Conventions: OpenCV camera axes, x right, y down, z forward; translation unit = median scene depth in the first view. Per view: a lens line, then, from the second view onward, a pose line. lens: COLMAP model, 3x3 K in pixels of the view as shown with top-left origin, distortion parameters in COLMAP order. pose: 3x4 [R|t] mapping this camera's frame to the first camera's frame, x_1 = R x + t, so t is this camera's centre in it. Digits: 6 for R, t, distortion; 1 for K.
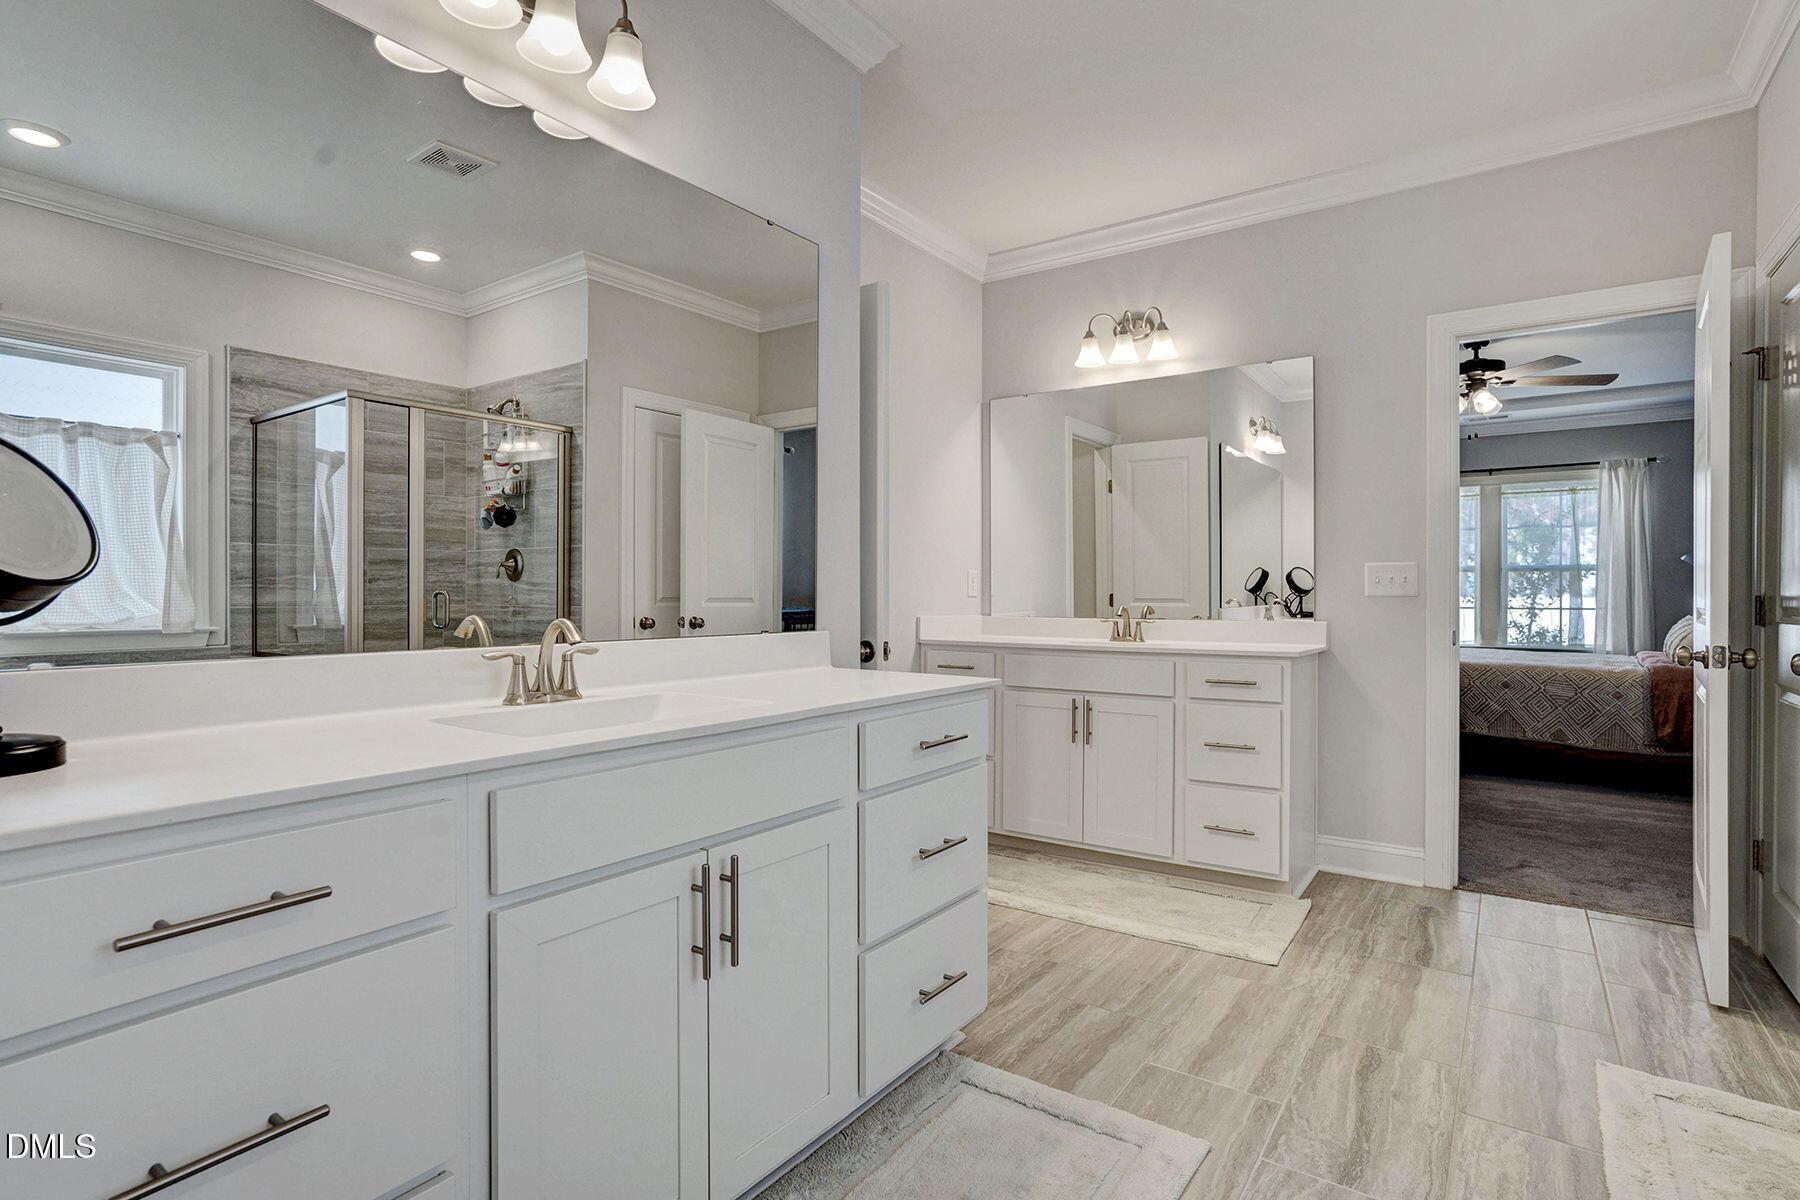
lens RADIAL K [[866.1, 0, 903.2], [0, 866.1, 598.4], [0, 0, 1]] dist [-0.033320, 0.013233]
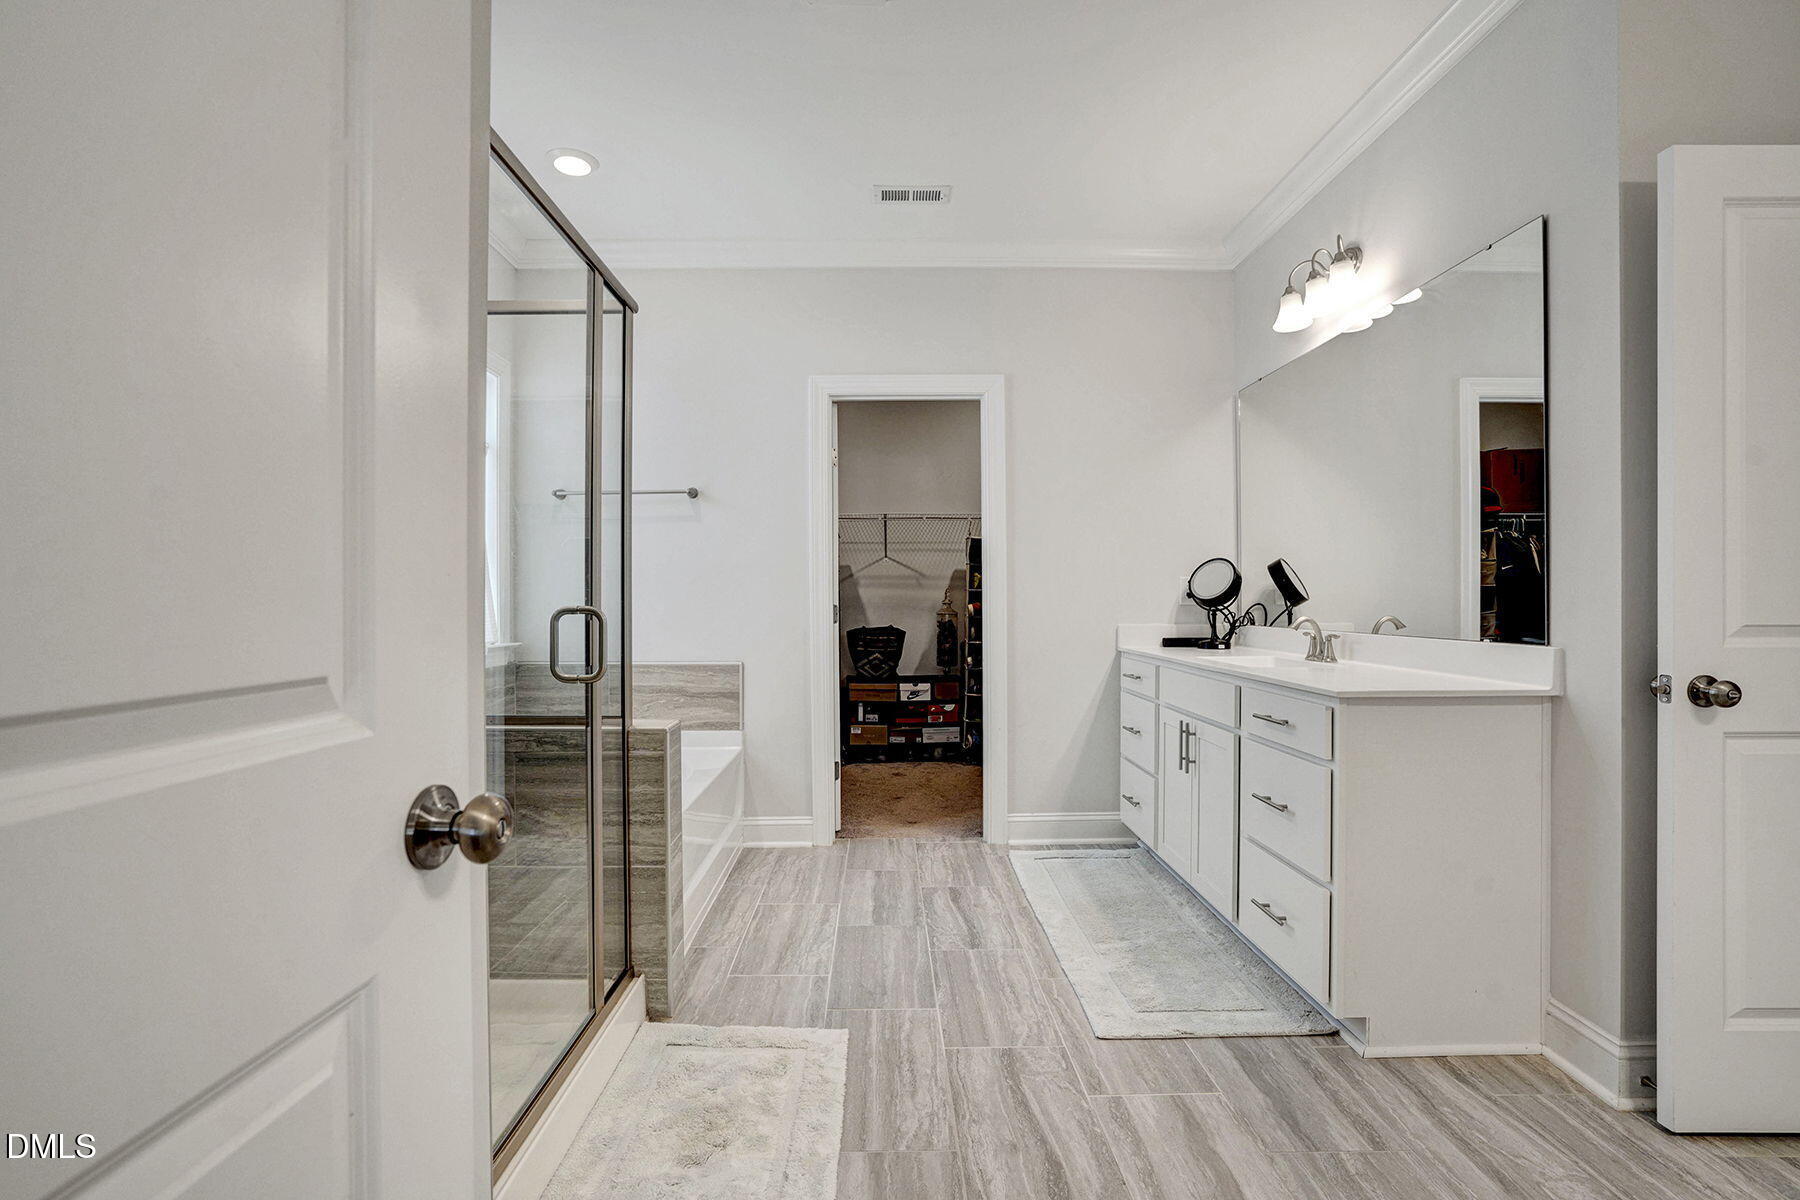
lens RADIAL K [[866.1, 0, 896.5], [0, 866.1, 588.5], [0, 0, 1]] dist [-0.033320, 0.013233]
pose [[-0.798516, -0.000238, -0.601973, 1.284875], [0.006031, 0.999947, -0.008396, -0.023844], [0.601943, -0.010335, -0.798472, 1.729588]]
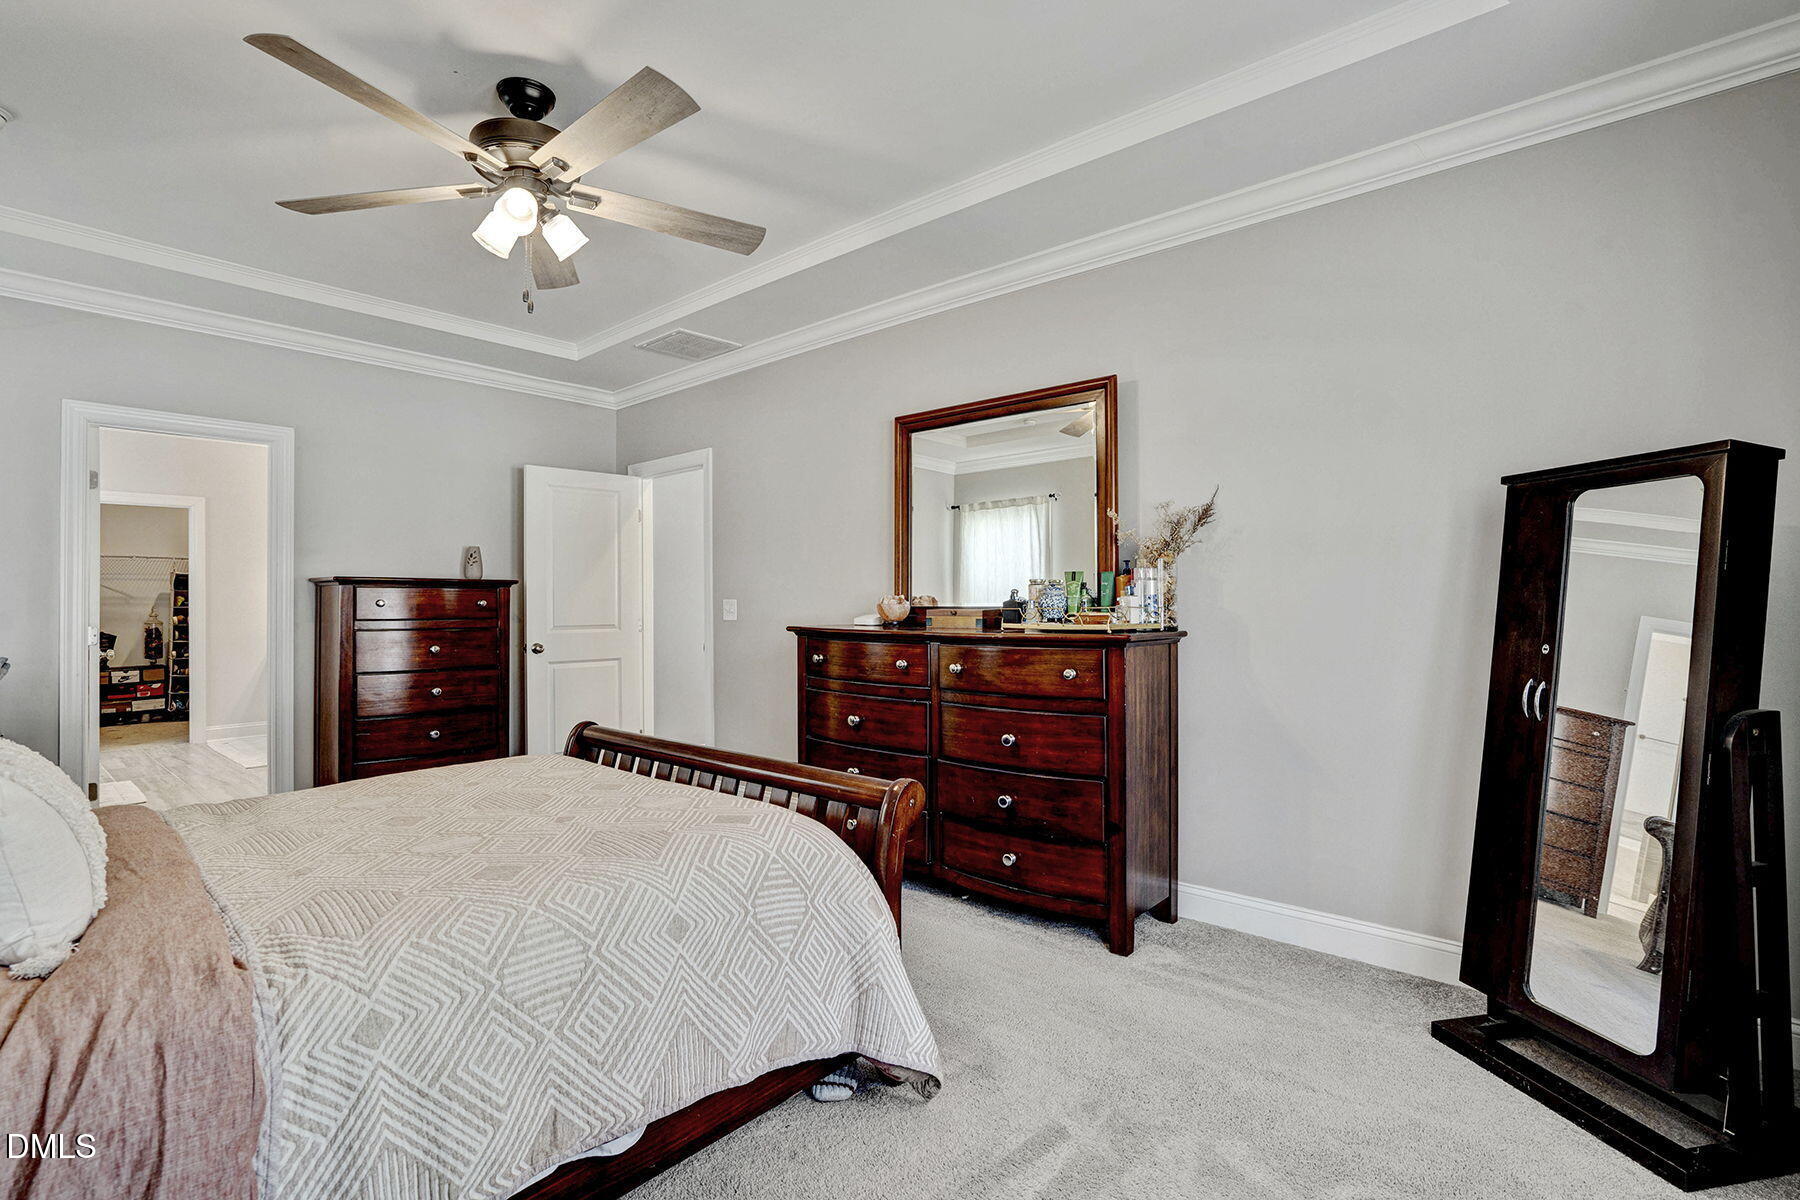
lens RADIAL K [[866.1, 0, 913.4], [0, 866.1, 592.4], [0, 0, 1]] dist [-0.033320, 0.013233]
pose [[-0.102819, -0.008573, -0.994663, 3.505164], [-0.000053, 0.999963, -0.008613, -0.087687], [0.994700, -0.000833, -0.102816, 3.989016]]
